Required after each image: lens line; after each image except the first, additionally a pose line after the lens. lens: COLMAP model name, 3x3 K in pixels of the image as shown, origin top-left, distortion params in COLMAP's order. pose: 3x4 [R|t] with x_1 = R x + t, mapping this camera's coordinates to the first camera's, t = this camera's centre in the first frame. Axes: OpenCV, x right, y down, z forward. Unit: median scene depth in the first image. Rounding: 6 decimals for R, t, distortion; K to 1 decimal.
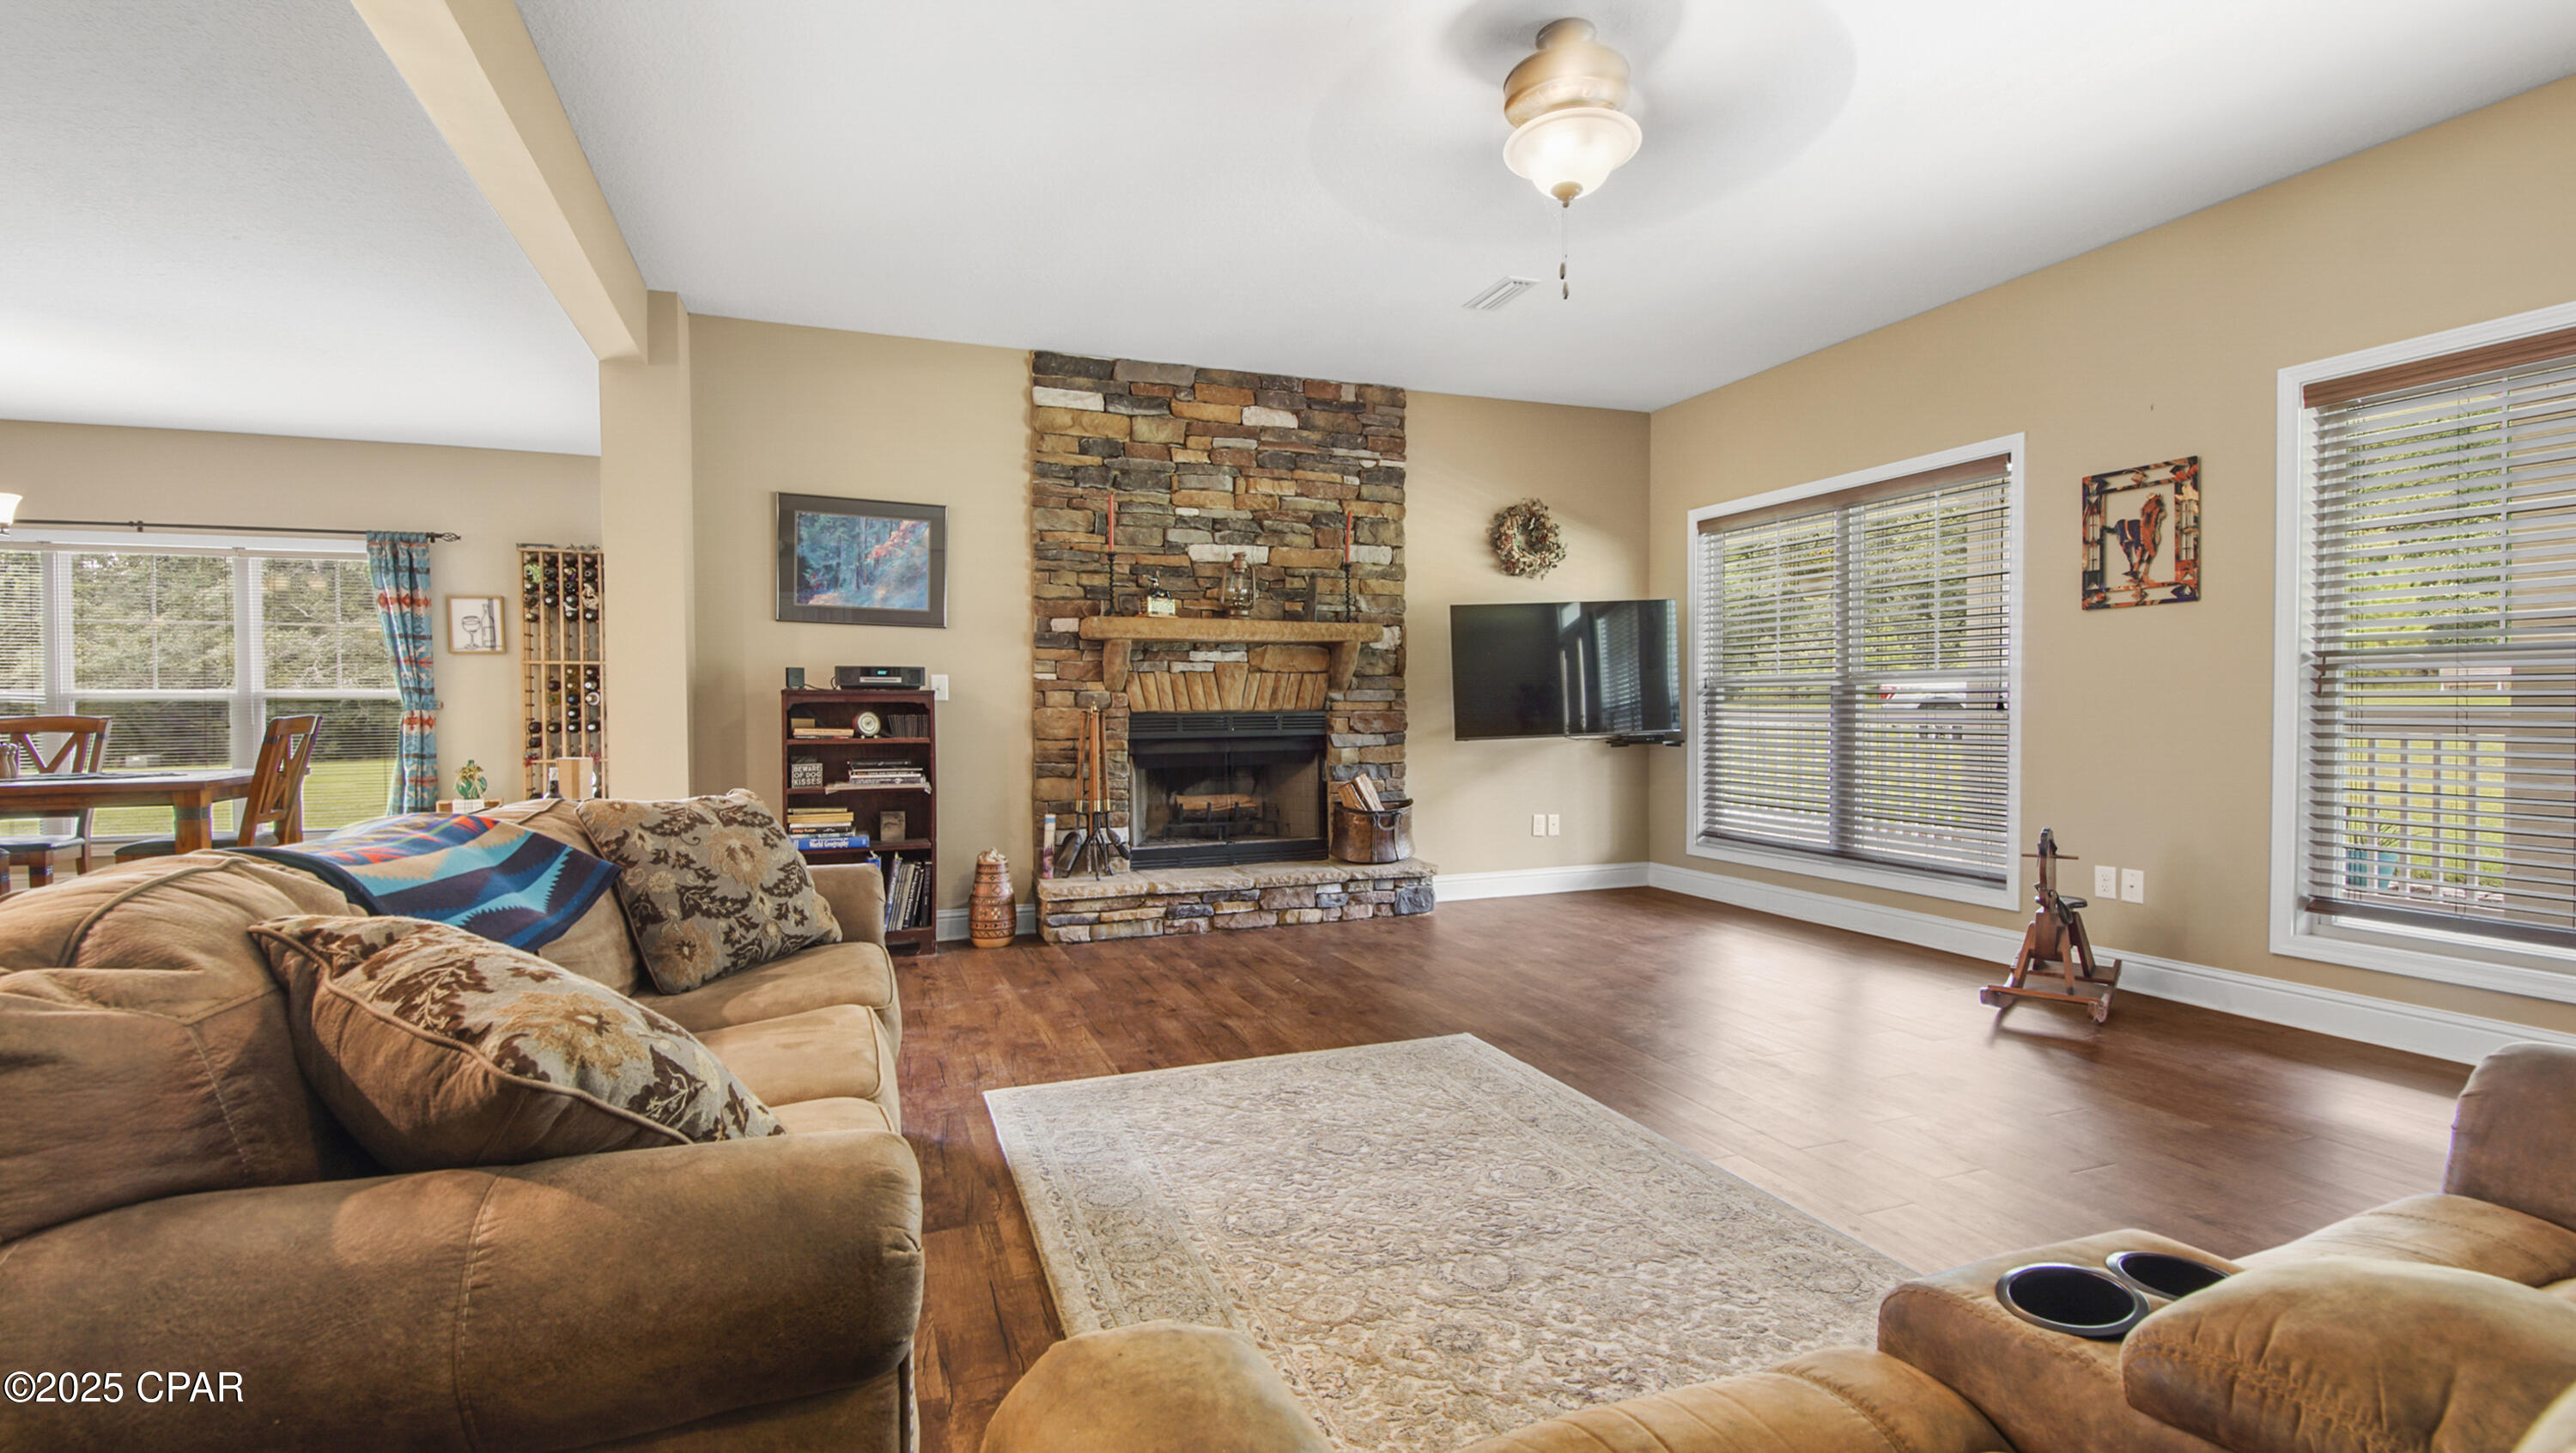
lens RADIAL K [[1147.6, 0, 1298.6], [0, 1147.6, 716.0], [0, 0, 1]] dist [0.027374, -0.008086]
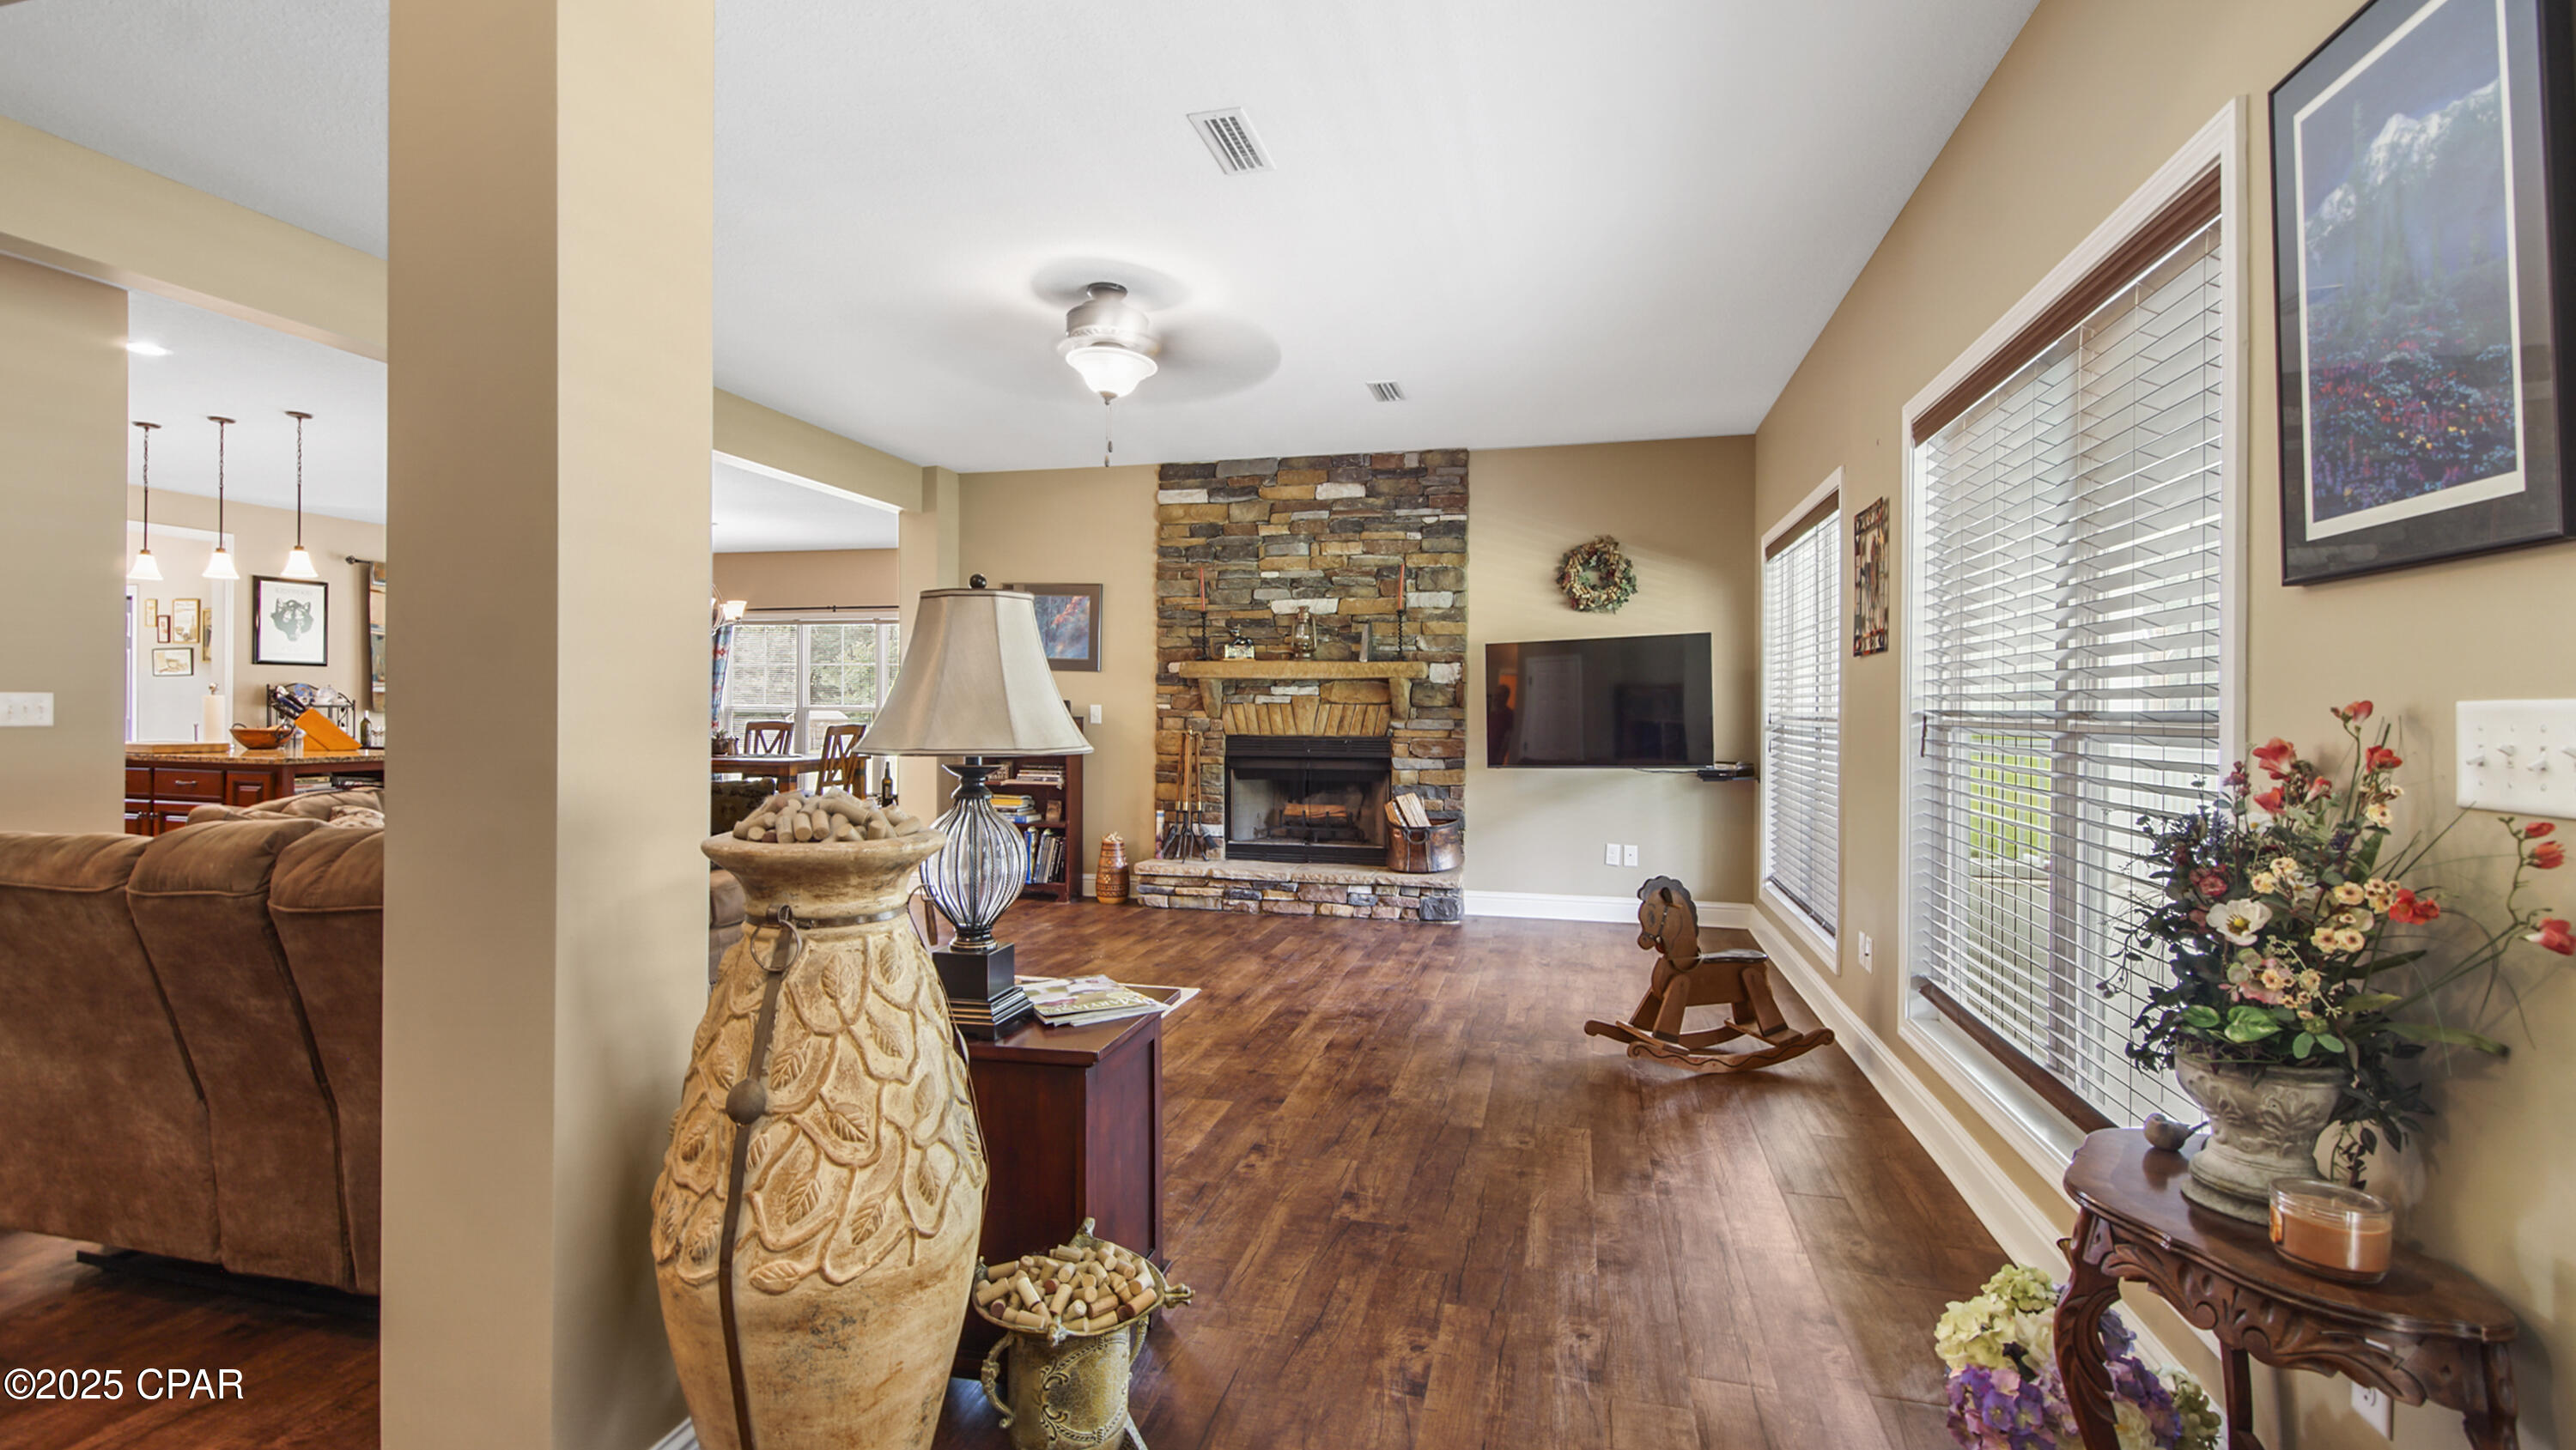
lens RADIAL K [[1147.5, 0, 1293.8], [0, 1147.5, 711.3], [0, 0, 1]] dist [0.027374, -0.008086]
pose [[0.814693, 0.011371, -0.579782, 0.639470], [-0.021046, 0.999729, -0.009966, -0.017733], [0.579511, 0.020321, 0.814711, 0.004721]]
